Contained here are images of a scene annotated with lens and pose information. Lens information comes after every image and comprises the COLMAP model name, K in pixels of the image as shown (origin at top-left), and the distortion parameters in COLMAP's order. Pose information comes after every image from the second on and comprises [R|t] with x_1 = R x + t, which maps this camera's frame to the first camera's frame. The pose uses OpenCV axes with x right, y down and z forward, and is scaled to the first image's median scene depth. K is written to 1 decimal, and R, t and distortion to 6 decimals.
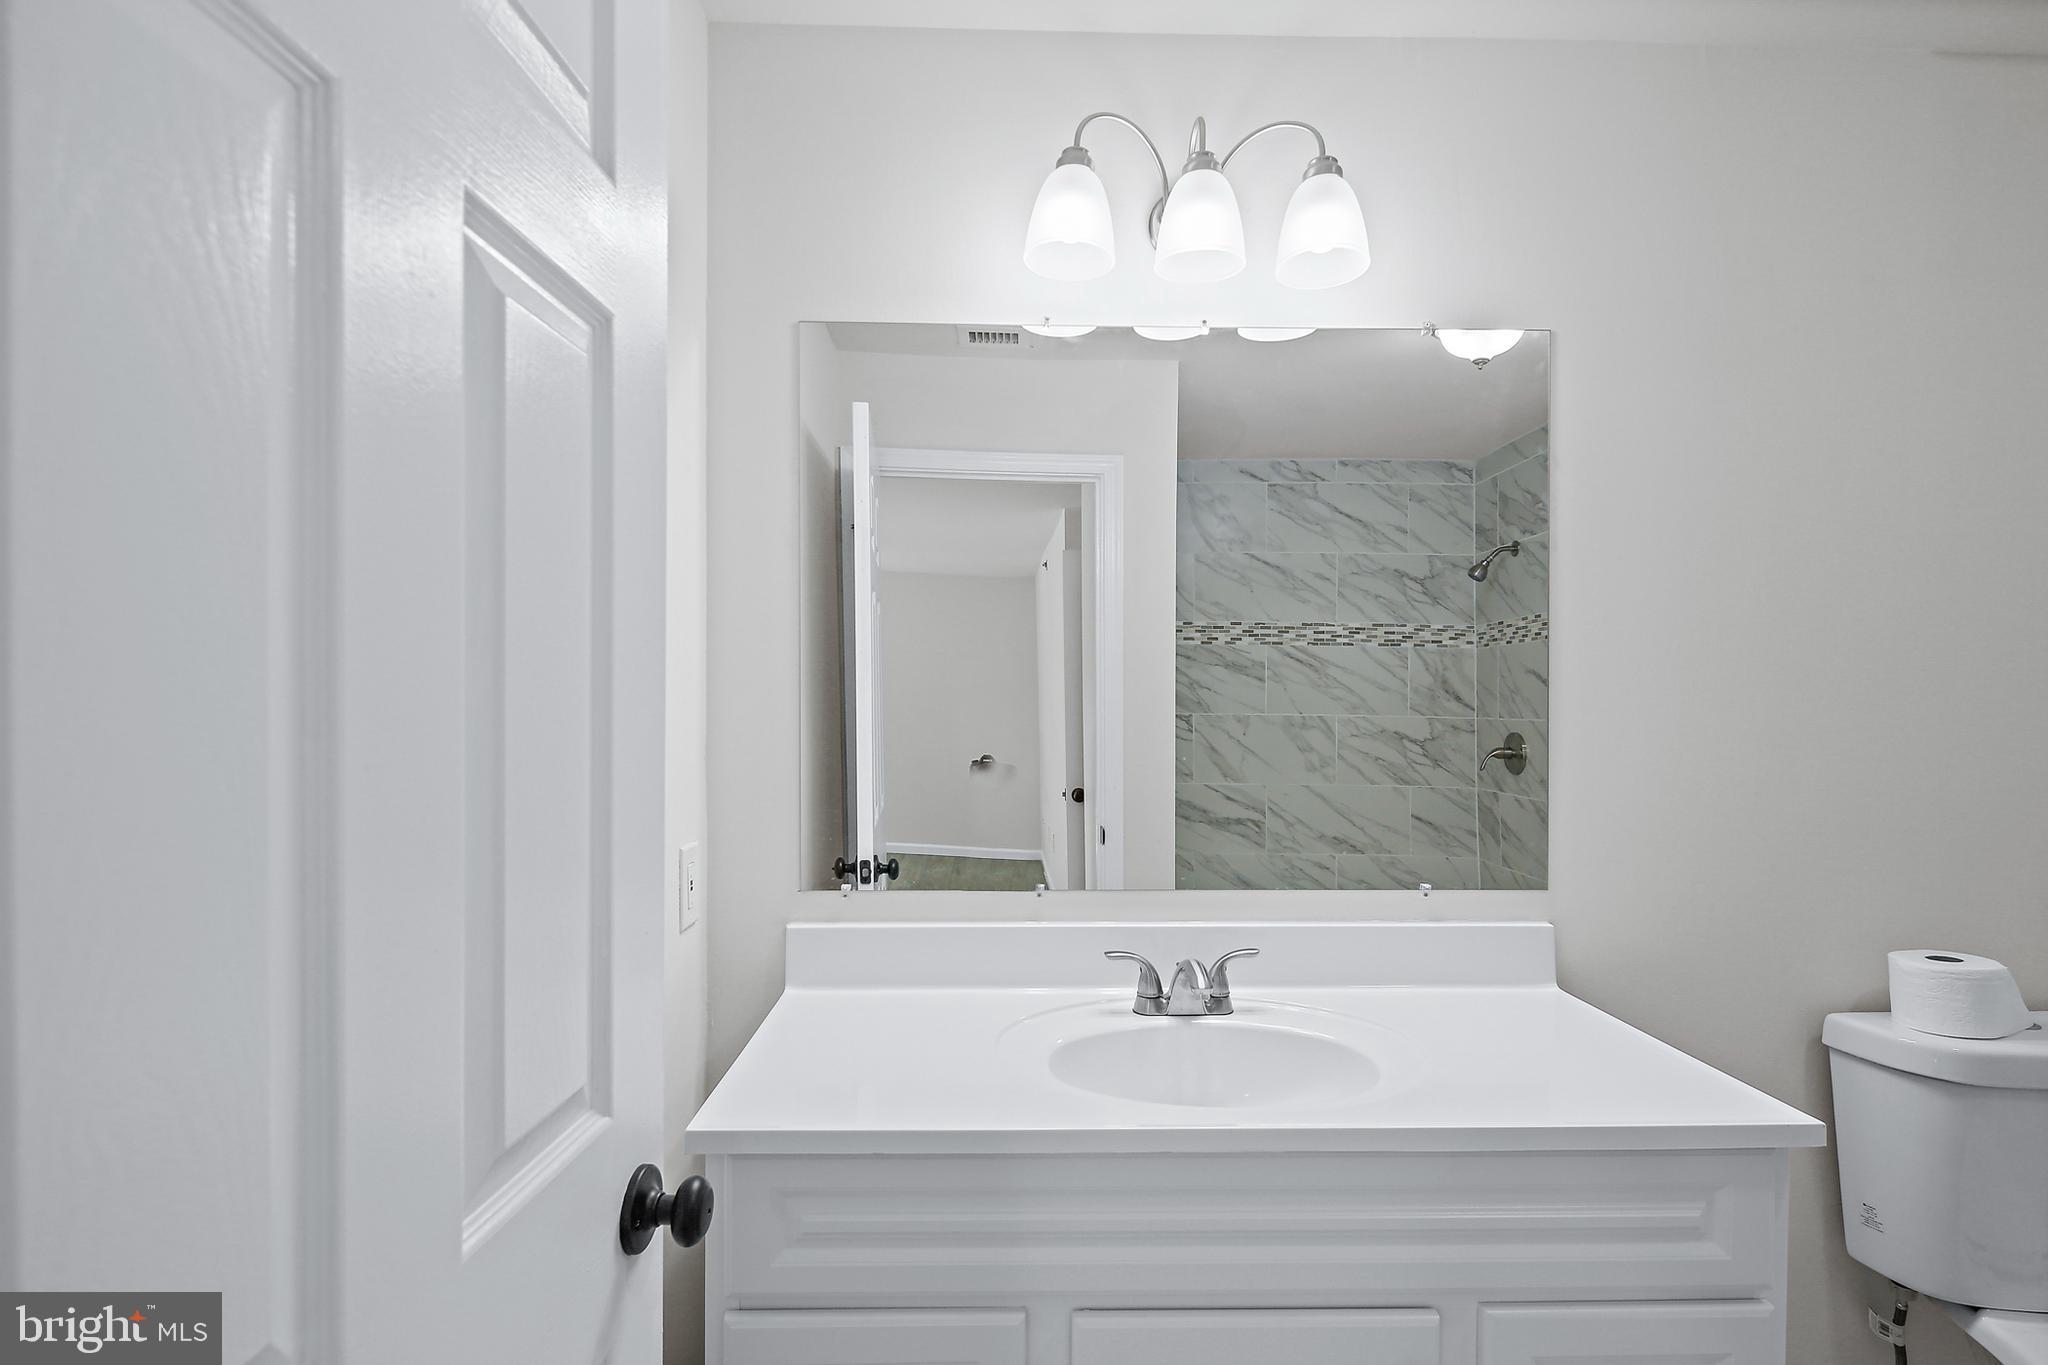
lens RADIAL K [[1004.9, 0, 985.5], [0, 1004.9, 695.2], [0, 0, 1]] dist [0.007534, -0.005565]
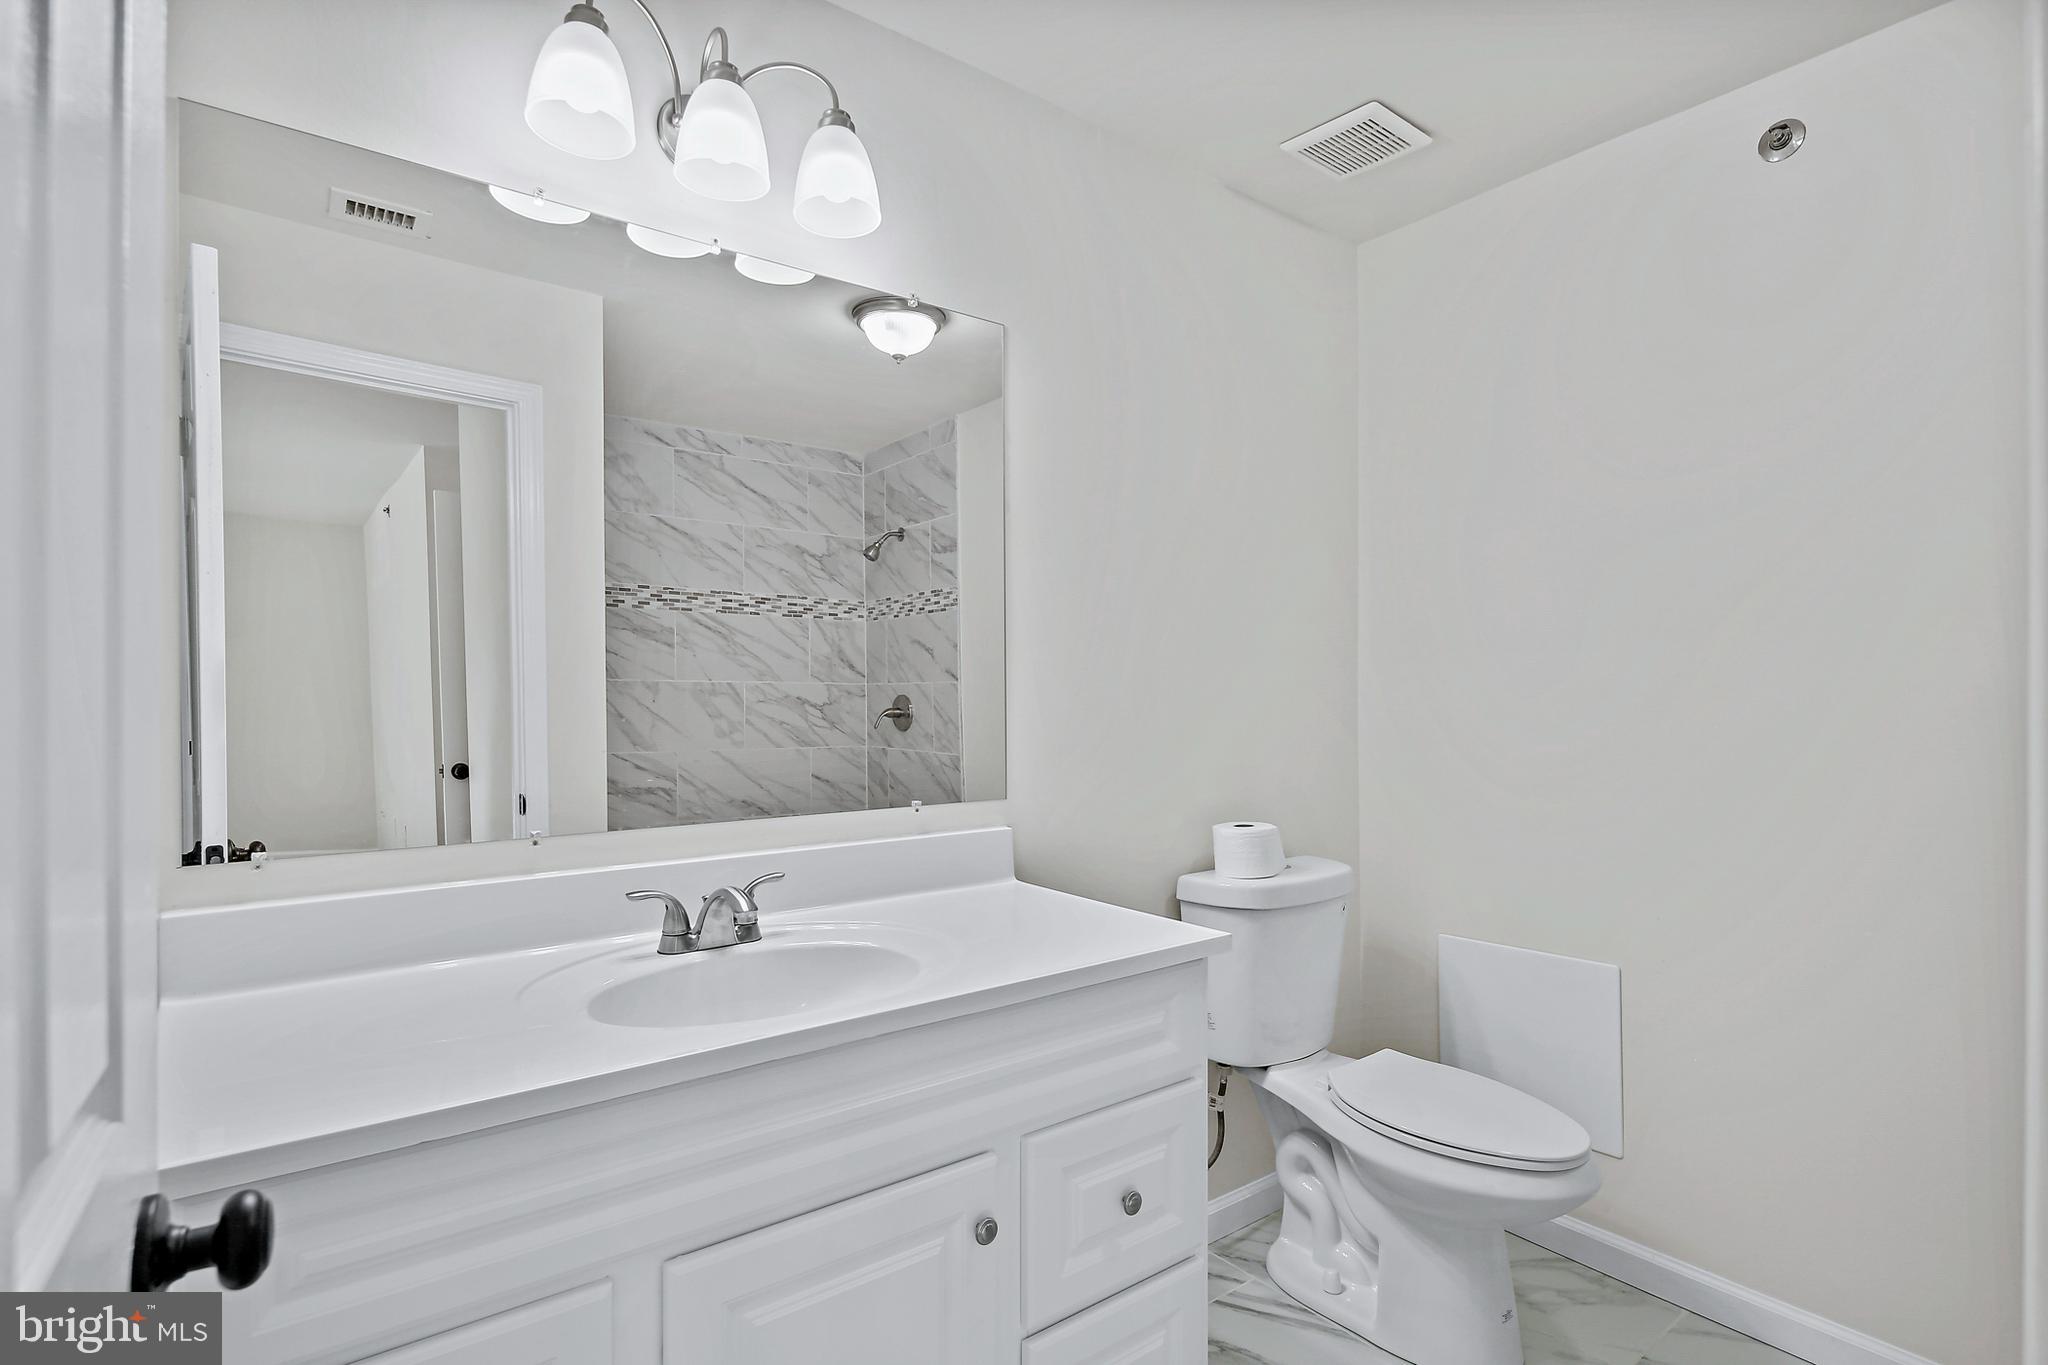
lens RADIAL K [[1004.9, 0, 981.2], [0, 1004.9, 678.9], [0, 0, 1]] dist [0.007534, -0.005565]
pose [[0.812095, 0.010068, 0.583438, -0.094661], [-0.006989, 0.999947, -0.007527, 0.040005], [-0.583483, 0.002035, 0.812123, 0.042237]]
